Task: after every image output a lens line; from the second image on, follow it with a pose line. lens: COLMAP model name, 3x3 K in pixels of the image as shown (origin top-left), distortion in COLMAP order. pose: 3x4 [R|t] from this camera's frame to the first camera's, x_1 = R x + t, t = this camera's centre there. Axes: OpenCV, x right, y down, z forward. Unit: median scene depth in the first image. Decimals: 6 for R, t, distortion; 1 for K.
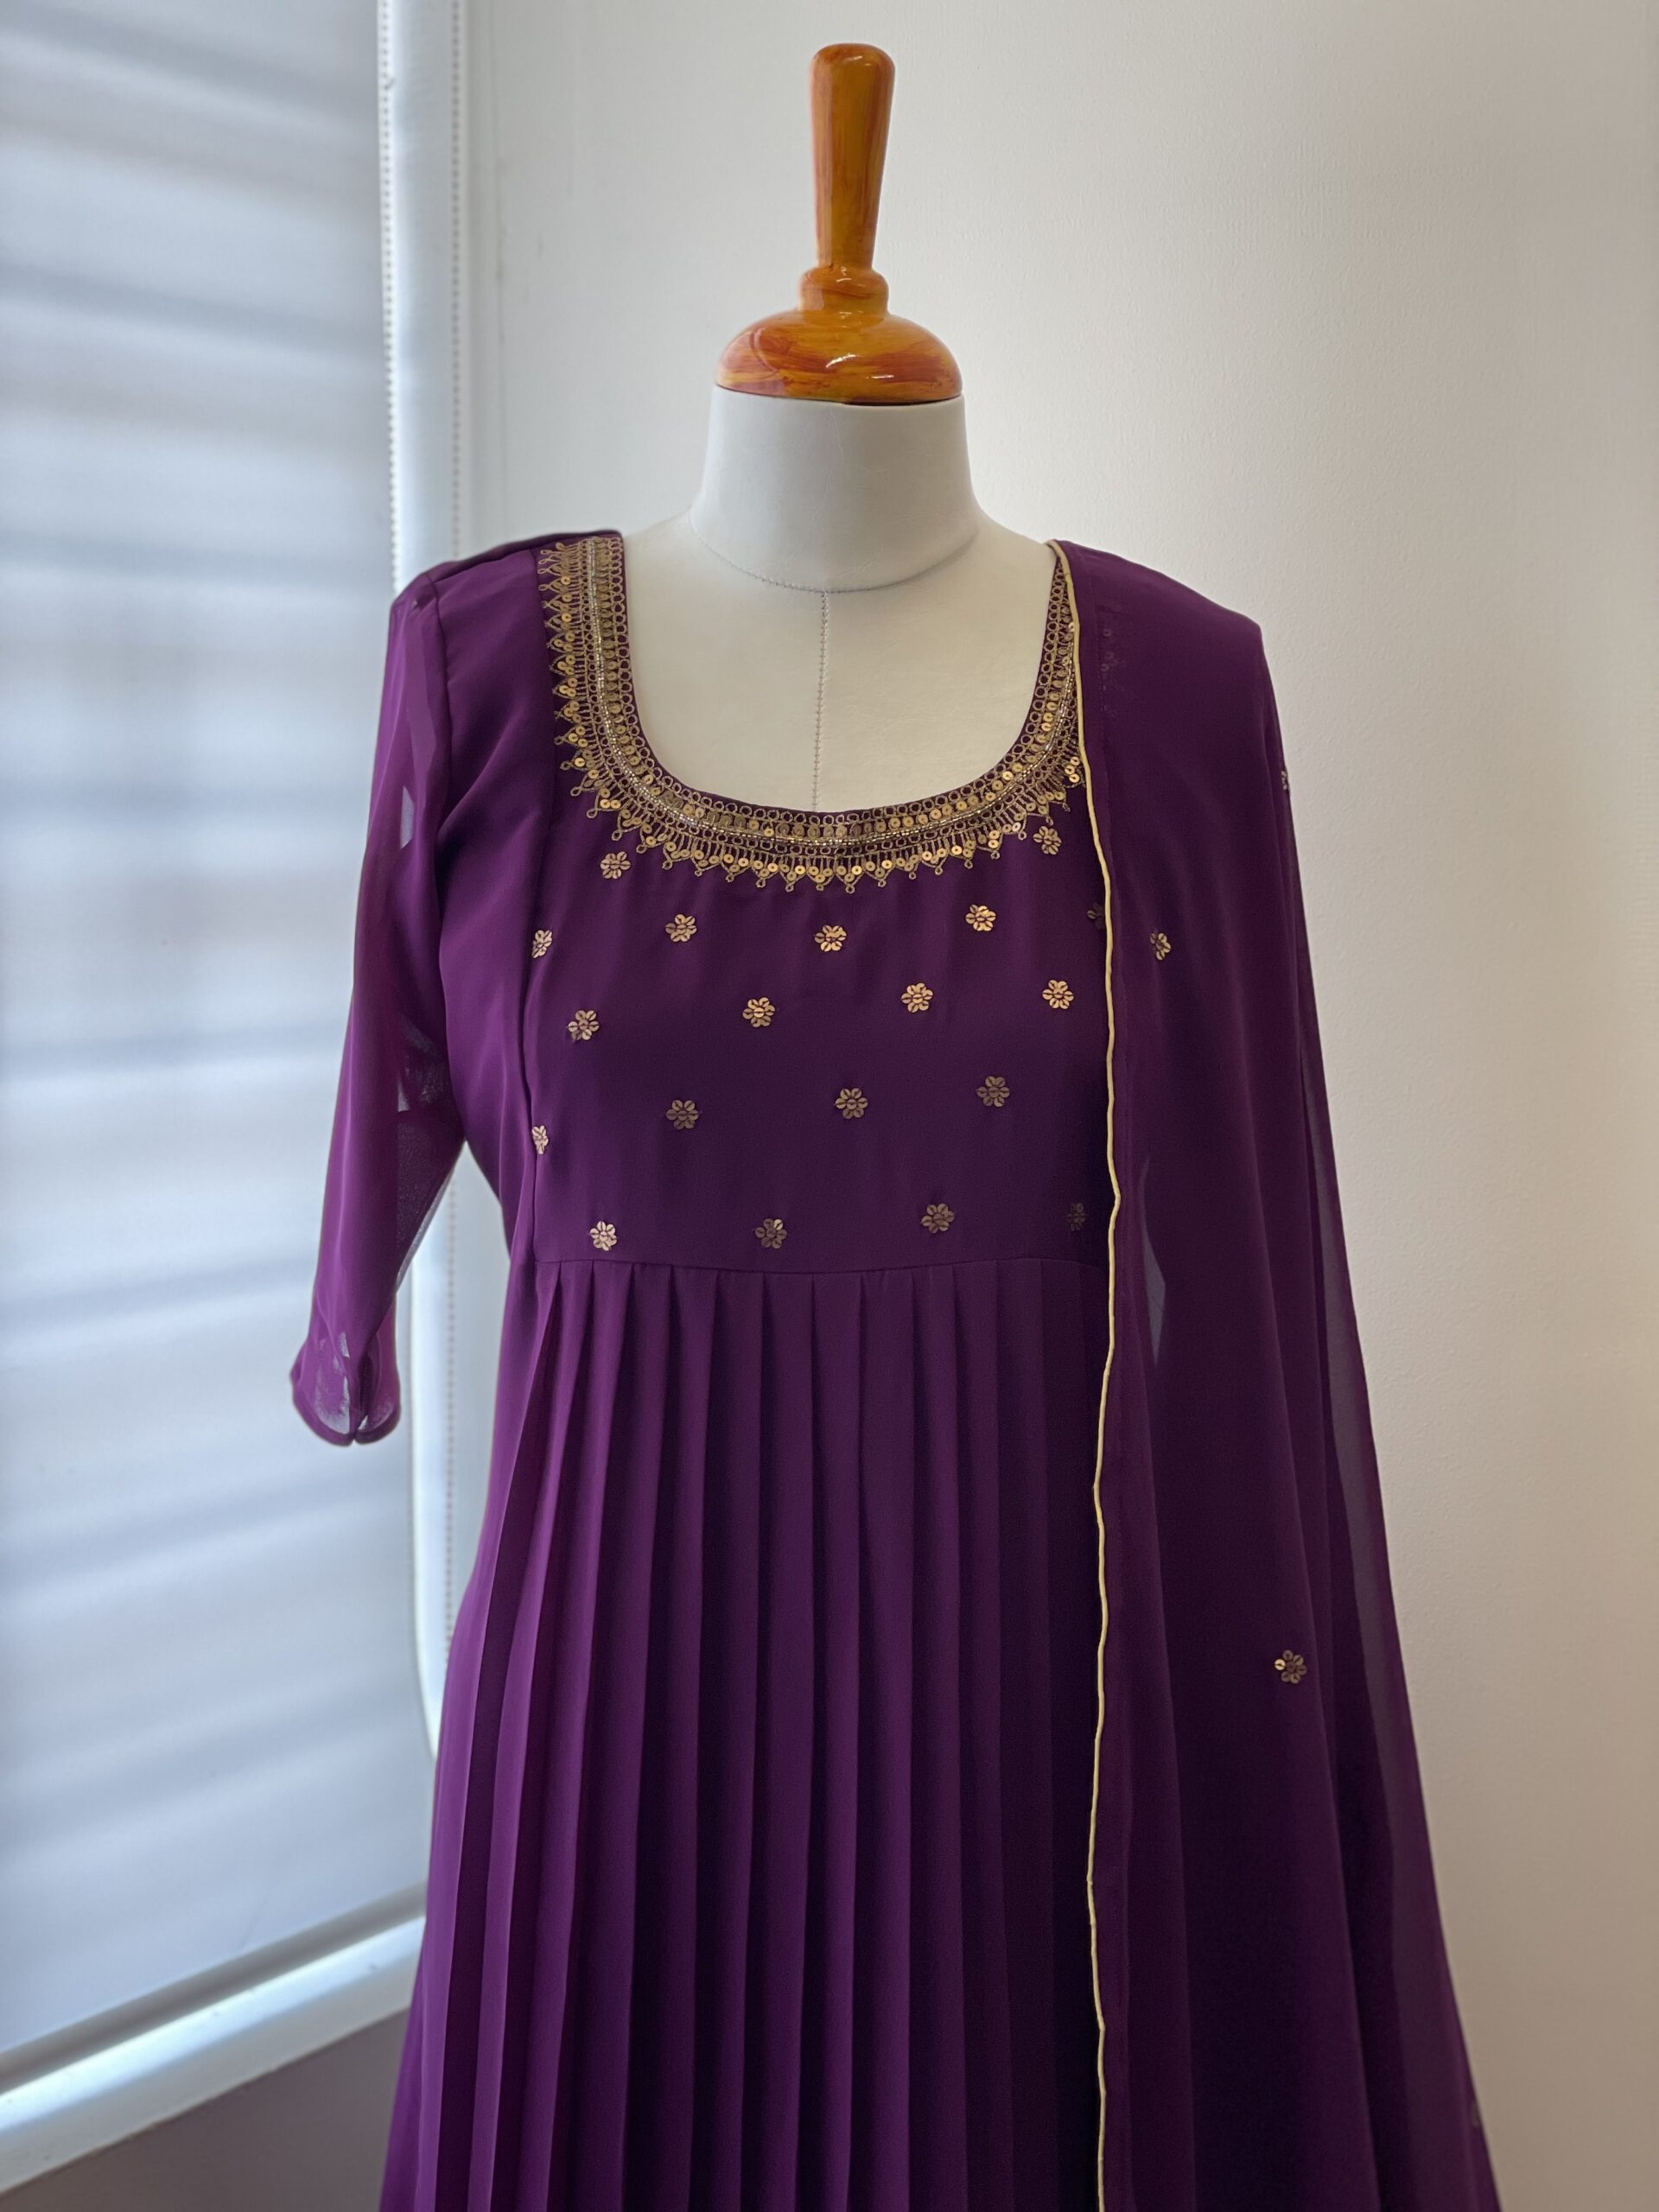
lens RADIAL K [[3294.4, 0, 829.5], [0, 3294.4, 1106.0], [0, 0, 1]] dist [0.073549, 0.165580]
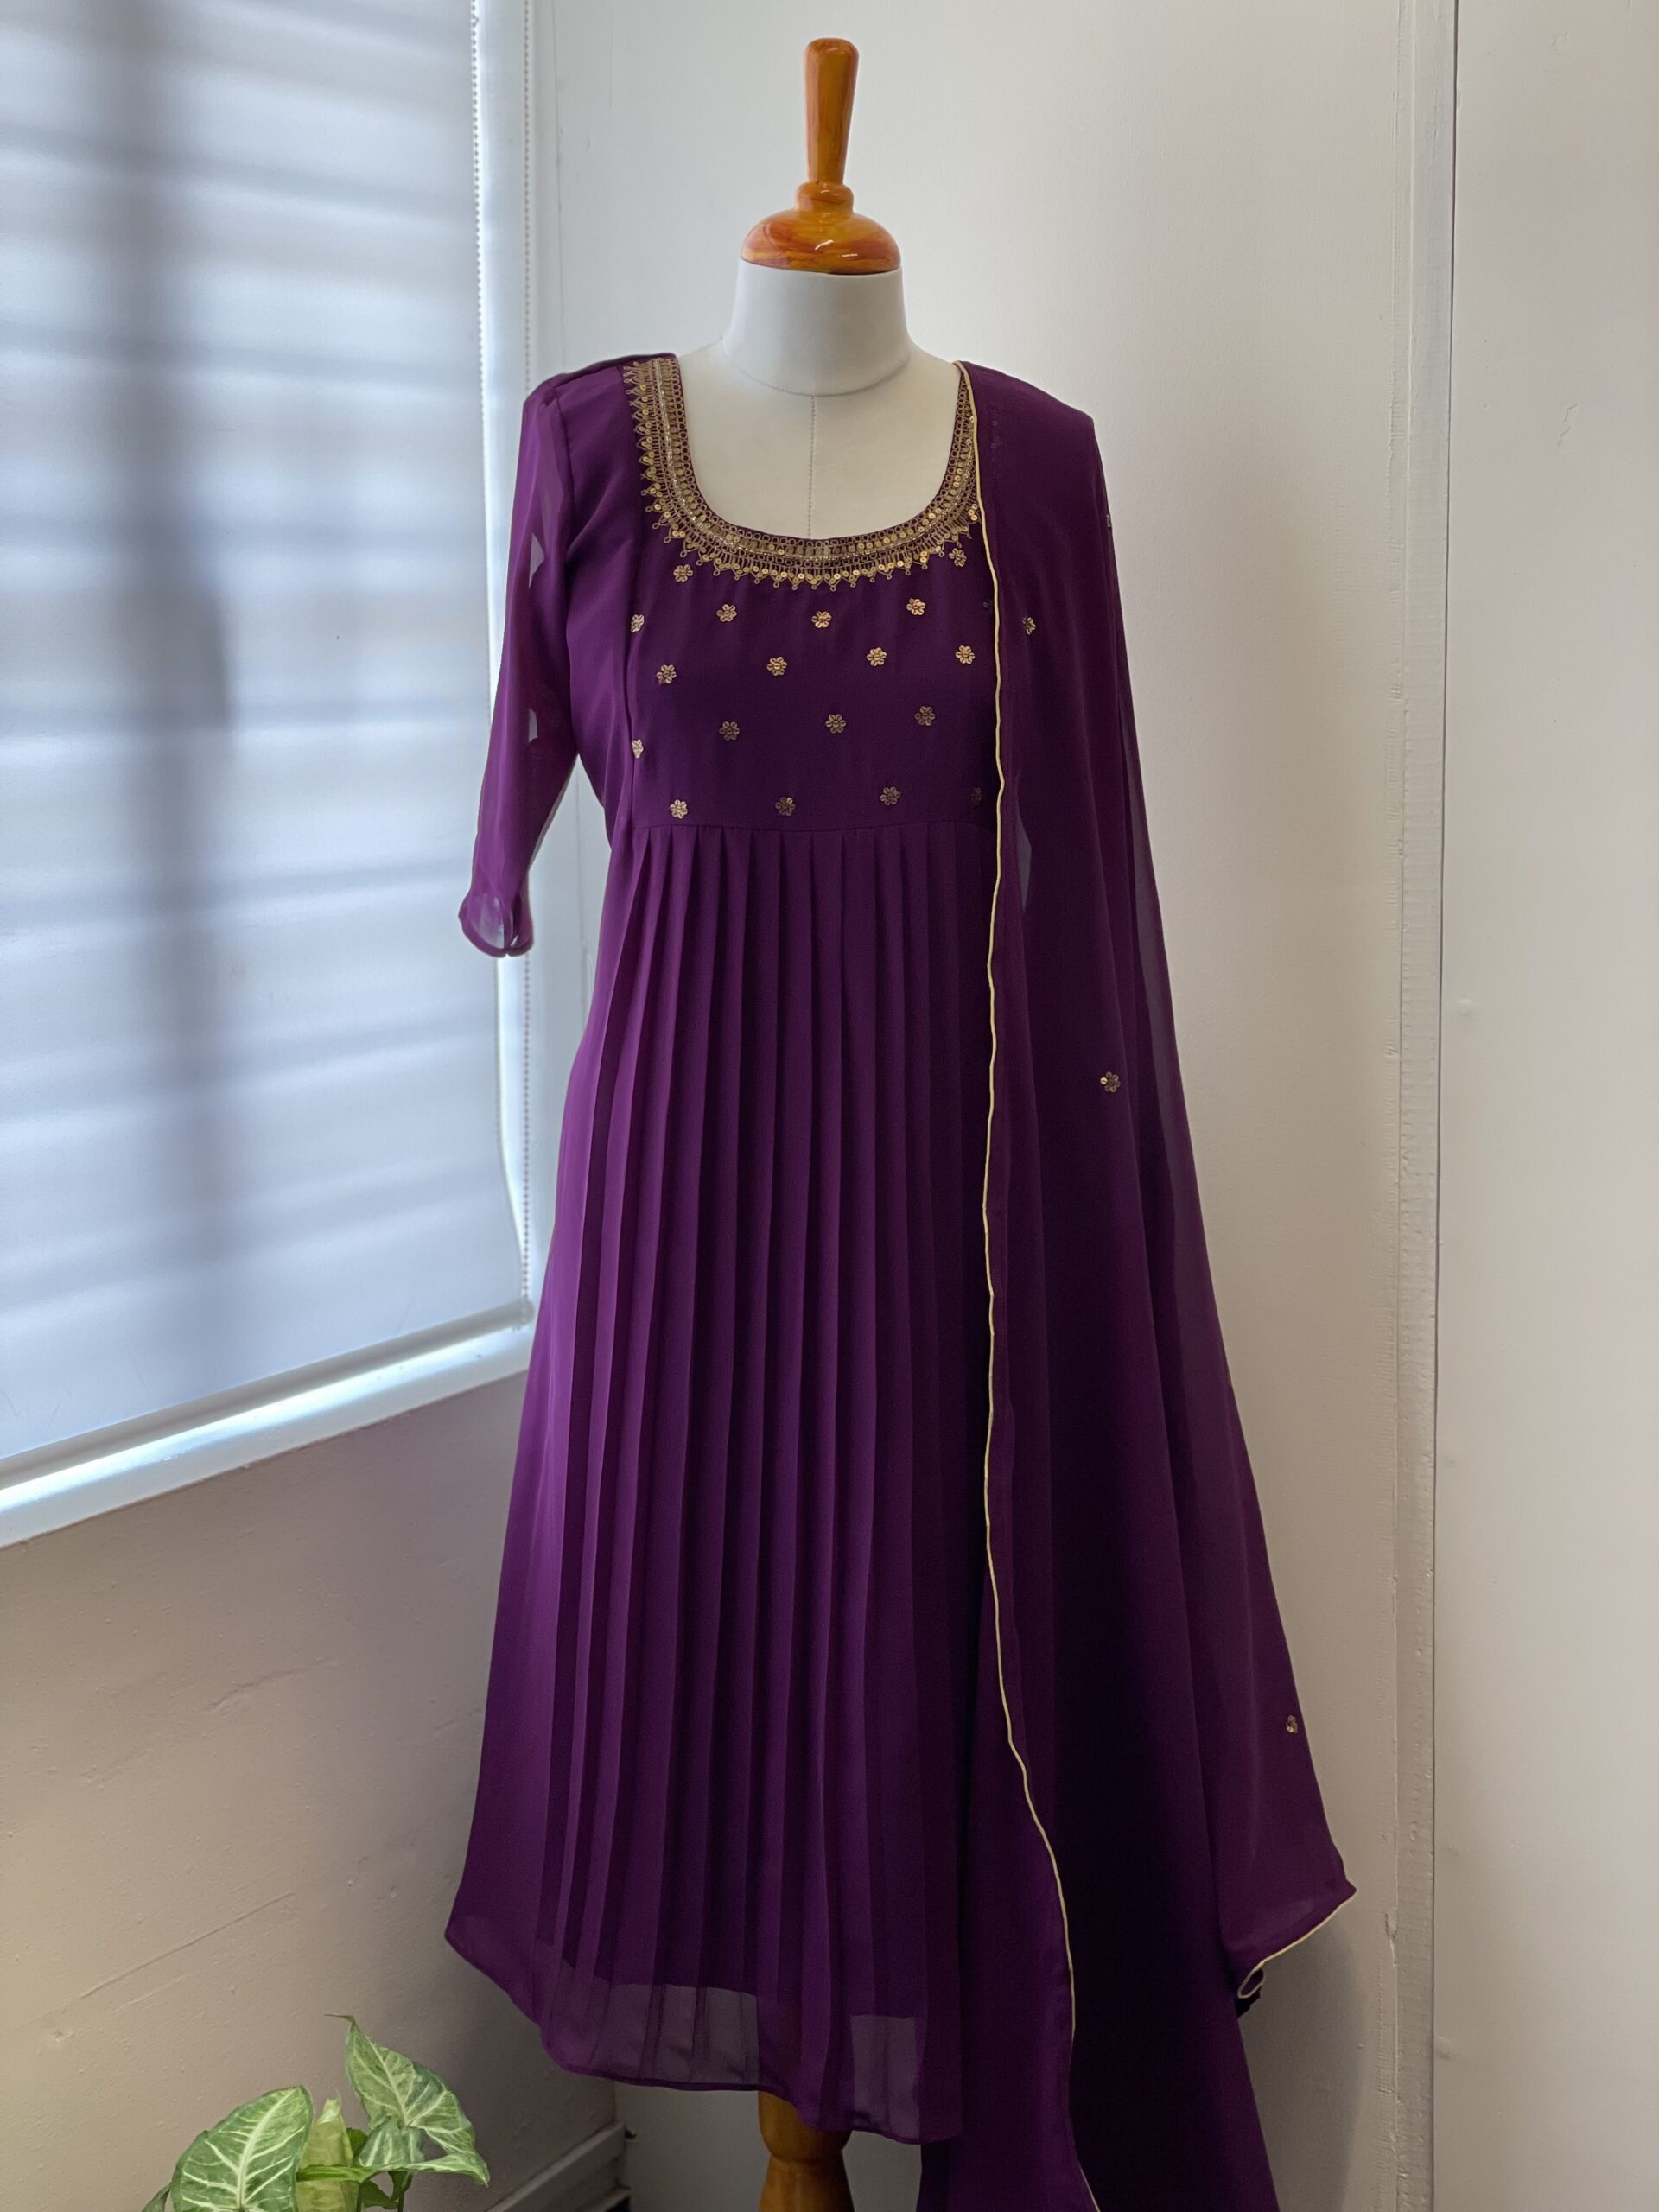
lens RADIAL K [[3283.3, 0, 825.8], [0, 3283.3, 1045.1], [0, 0, 1]] dist [0.234885, -0.860137]
pose [[0.999033, -0.005446, 0.043634, -0.065671], [0.003401, 0.998898, 0.046808, 0.076705], [-0.043840, -0.046614, 0.997950, -0.570351]]
